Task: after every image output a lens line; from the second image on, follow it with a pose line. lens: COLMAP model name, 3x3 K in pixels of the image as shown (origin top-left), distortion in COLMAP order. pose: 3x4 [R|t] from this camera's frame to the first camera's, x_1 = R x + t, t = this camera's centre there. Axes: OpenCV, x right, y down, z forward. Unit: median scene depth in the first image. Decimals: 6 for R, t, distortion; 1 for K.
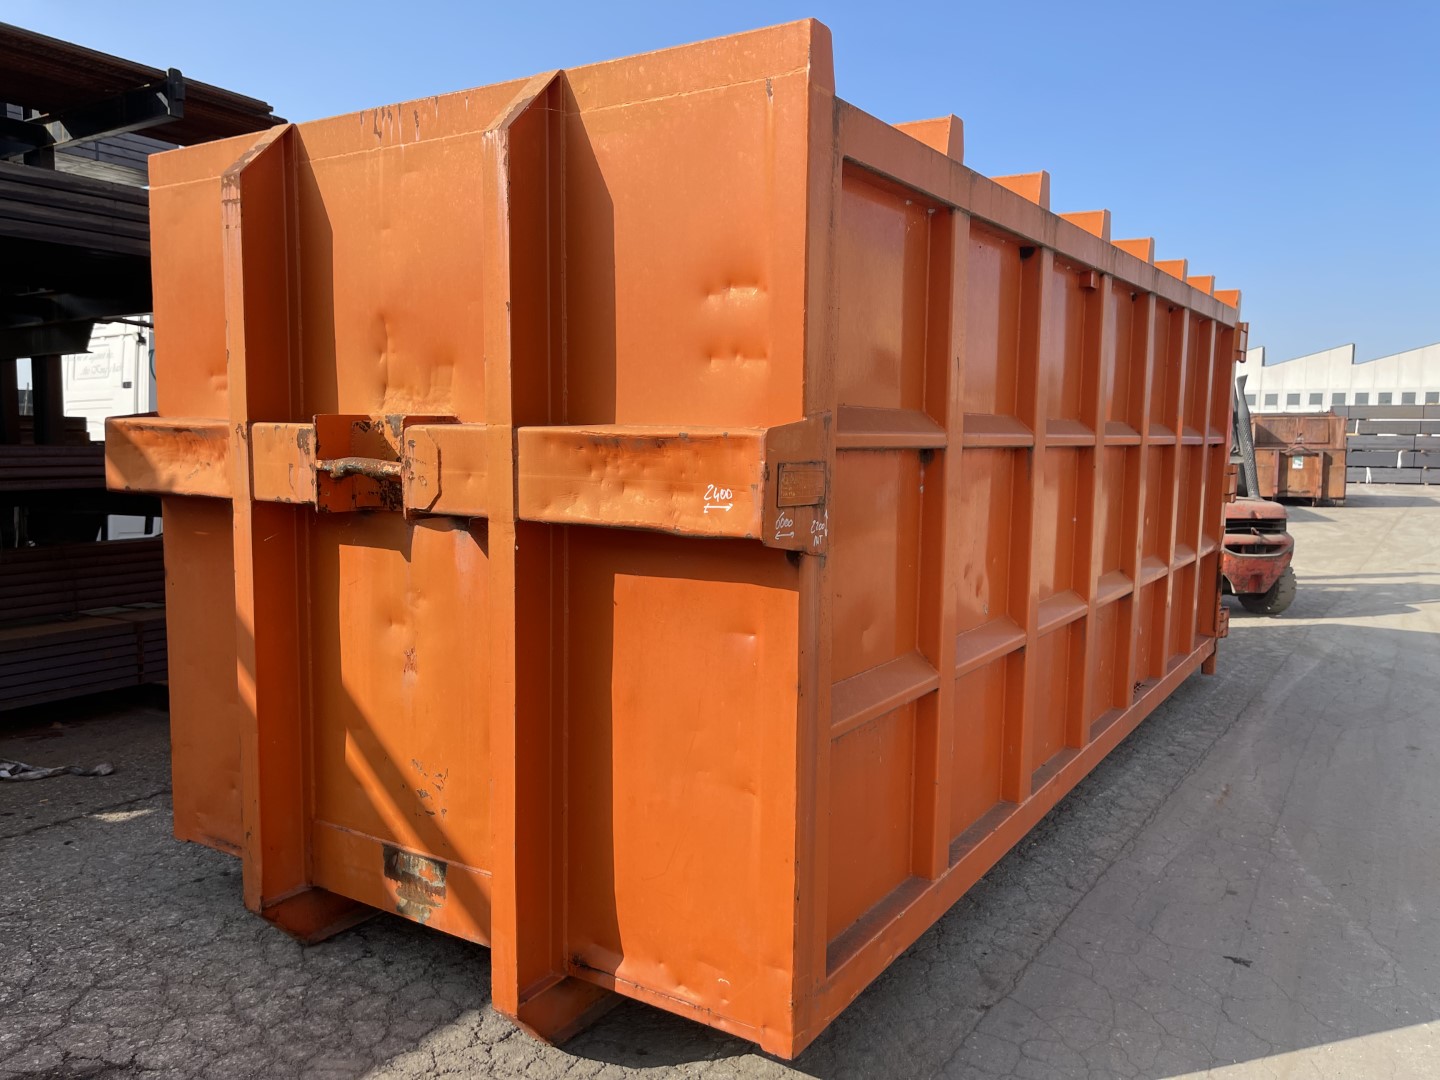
lens RADIAL K [[1089.4, 0, 720.0], [0, 1089.4, 540.0], [0, 0, 1]] dist [0.072885, -0.085027]
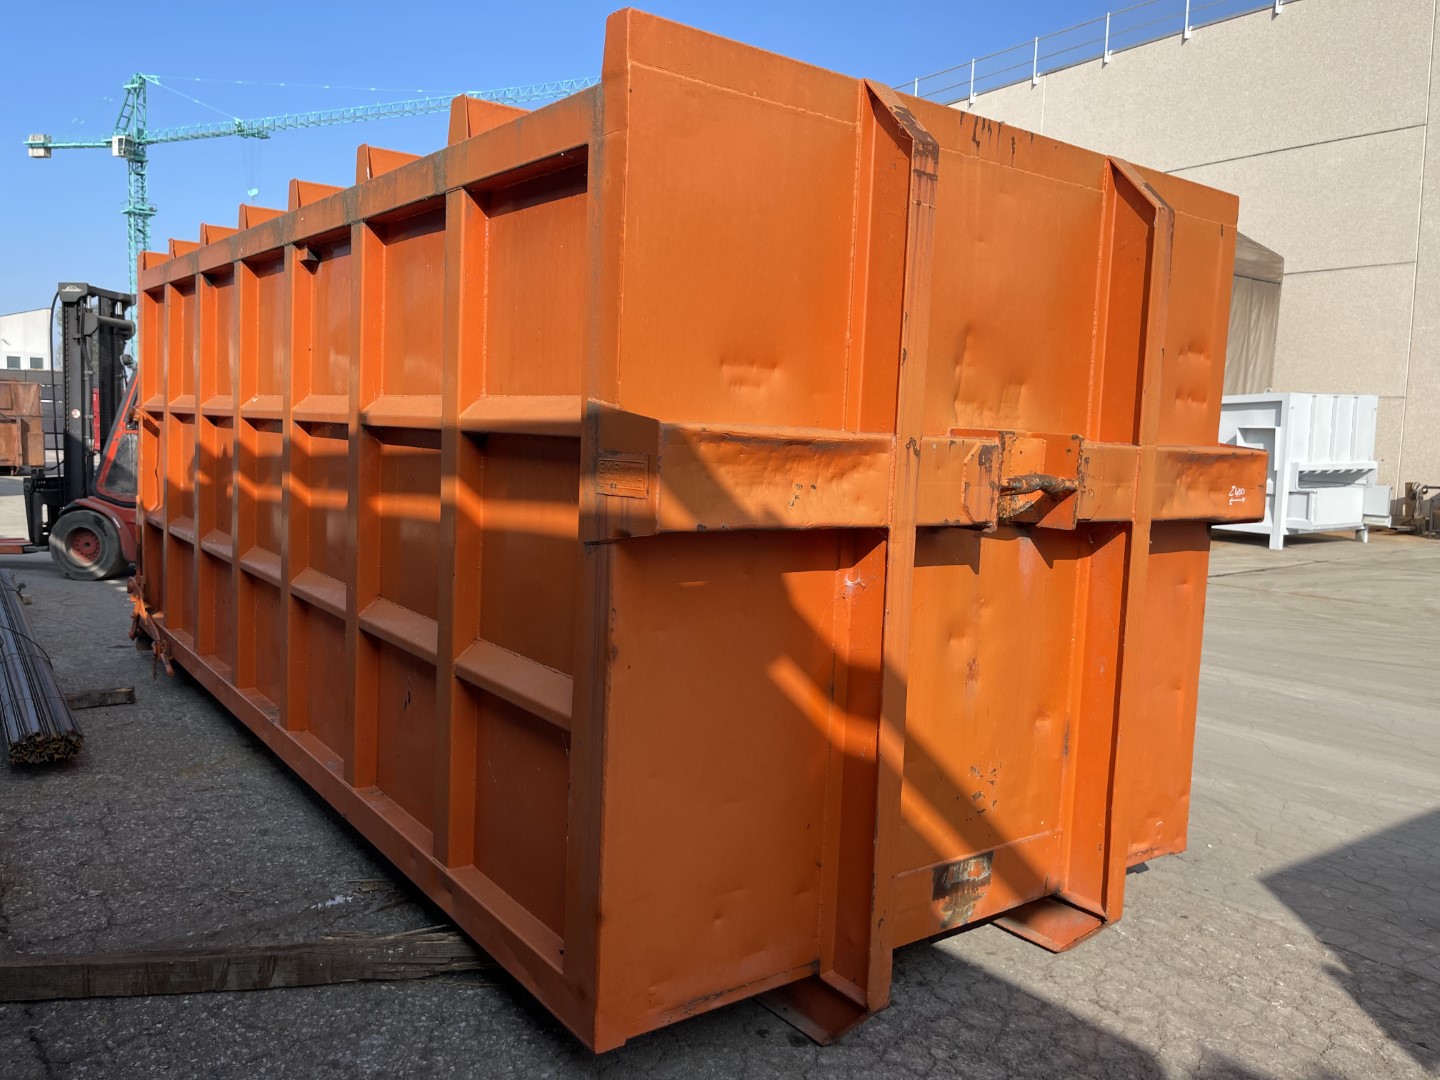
lens RADIAL K [[1104.4, 0, 720.0], [0, 1104.4, 540.0], [0, 0, 1]] dist [0.066773, -0.093911]
pose [[0.352412, -0.088972, 0.931606, -1.311438], [0.057437, 0.995650, 0.073360, -0.099704], [-0.934081, 0.027656, 0.355990, 0.848739]]
